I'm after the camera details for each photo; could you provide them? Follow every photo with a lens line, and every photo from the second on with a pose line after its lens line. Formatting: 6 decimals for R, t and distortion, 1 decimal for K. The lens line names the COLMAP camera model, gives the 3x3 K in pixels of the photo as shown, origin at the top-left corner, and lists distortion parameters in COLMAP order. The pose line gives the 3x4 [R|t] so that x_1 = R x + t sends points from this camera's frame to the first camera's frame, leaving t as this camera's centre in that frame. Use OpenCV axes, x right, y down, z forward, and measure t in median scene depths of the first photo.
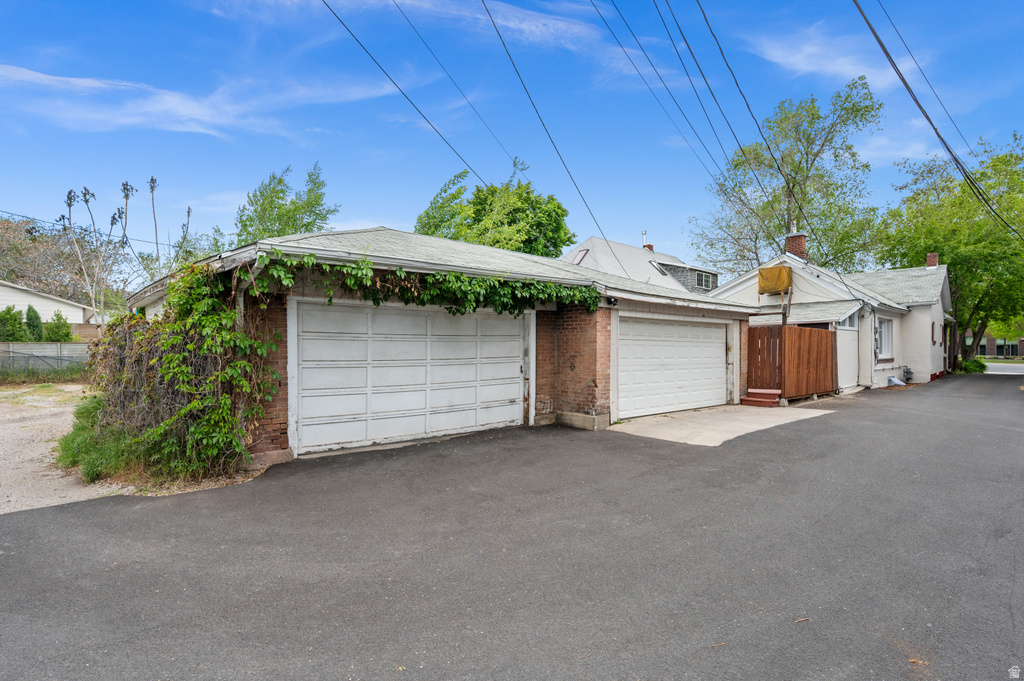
lens RADIAL K [[498.9, 0, 508.5], [0, 498.9, 346.2], [0, 0, 1]] dist [-0.003301, -0.001379]
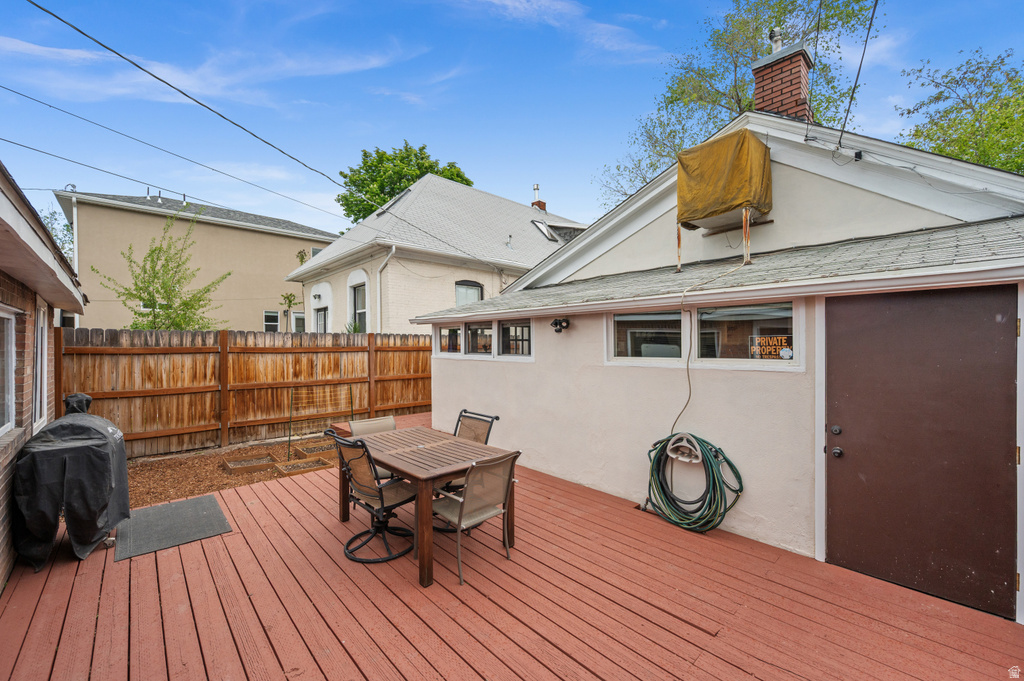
lens RADIAL K [[407.2, 0, 513.9], [0, 407.2, 348.5], [0, 0, 1]] dist [0.001054, 0.000004]
pose [[0.999648, -0.001238, 0.026493, 0.377415], [0.000674, 0.999773, 0.021295, -0.021978], [-0.026513, -0.021270, 0.999422, 0.711281]]
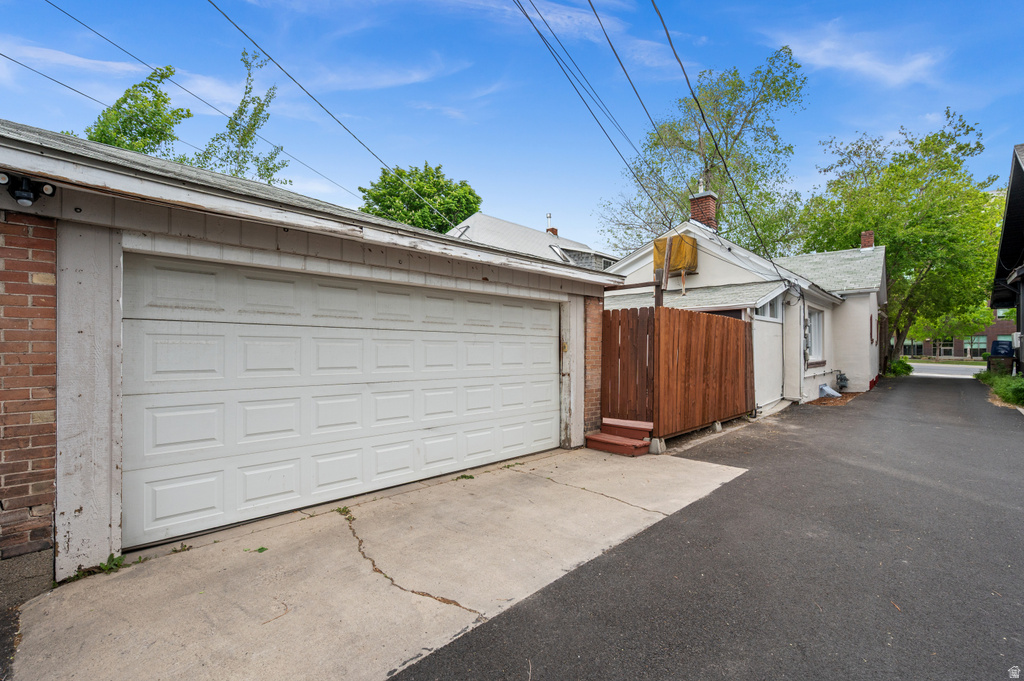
lens RADIAL K [[454.0, 0, 512.0], [0, 454.0, 340.5], [0, 0, 1]] dist [0.003288, 0.000567]
pose [[0.996524, 0.005318, 0.083141, 0.236696], [-0.004581, 0.999949, -0.009053, 0.001501], [-0.083185, 0.008641, 0.996497, 0.346285]]
